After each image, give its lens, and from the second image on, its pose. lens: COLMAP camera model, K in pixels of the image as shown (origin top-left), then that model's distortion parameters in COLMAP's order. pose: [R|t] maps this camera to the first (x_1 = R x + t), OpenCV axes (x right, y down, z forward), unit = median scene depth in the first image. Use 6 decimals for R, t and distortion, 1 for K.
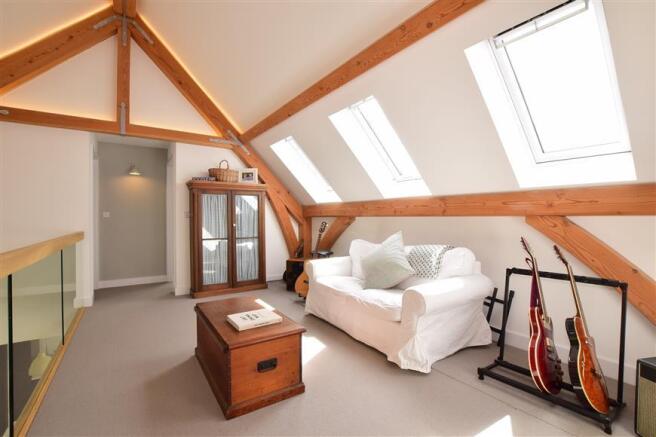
lens RADIAL K [[307.4, 0, 328.0], [0, 307.4, 218.5], [0, 0, 1]] dist [-0.004567, -0.000448]
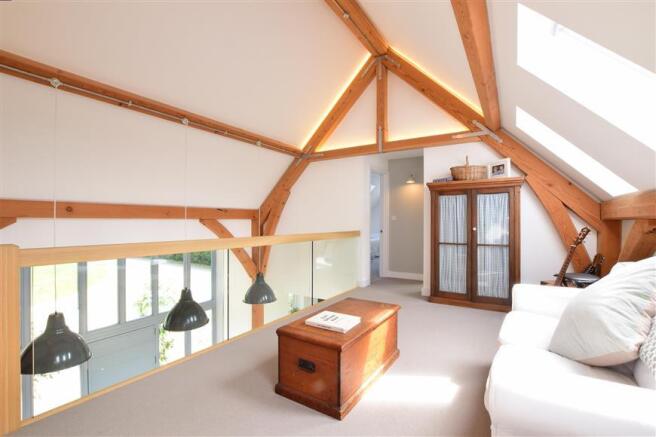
lens RADIAL K [[307.4, 0, 328.0], [0, 307.4, 218.5], [0, 0, 1]] dist [-0.004567, -0.000448]
pose [[0.396078, -0.003305, -0.918211, 0.327141], [-0.006130, 0.999962, -0.006244, -0.000442], [0.918196, 0.008102, 0.396043, 0.284448]]
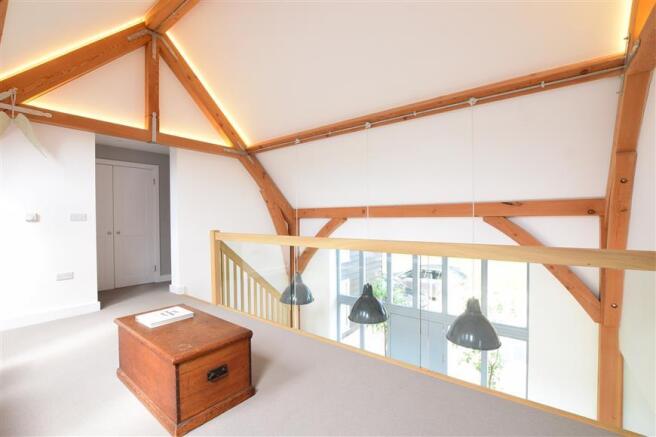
lens RADIAL K [[303.0, 0, 328.0], [0, 303.0, 218.5], [0, 0, 1]] dist [0.058833, -0.000106]
pose [[-0.950279, 0.005081, -0.311360, -0.212918], [0.004572, 0.999987, 0.002367, -0.002583], [0.311368, 0.000825, -0.950289, 1.052955]]
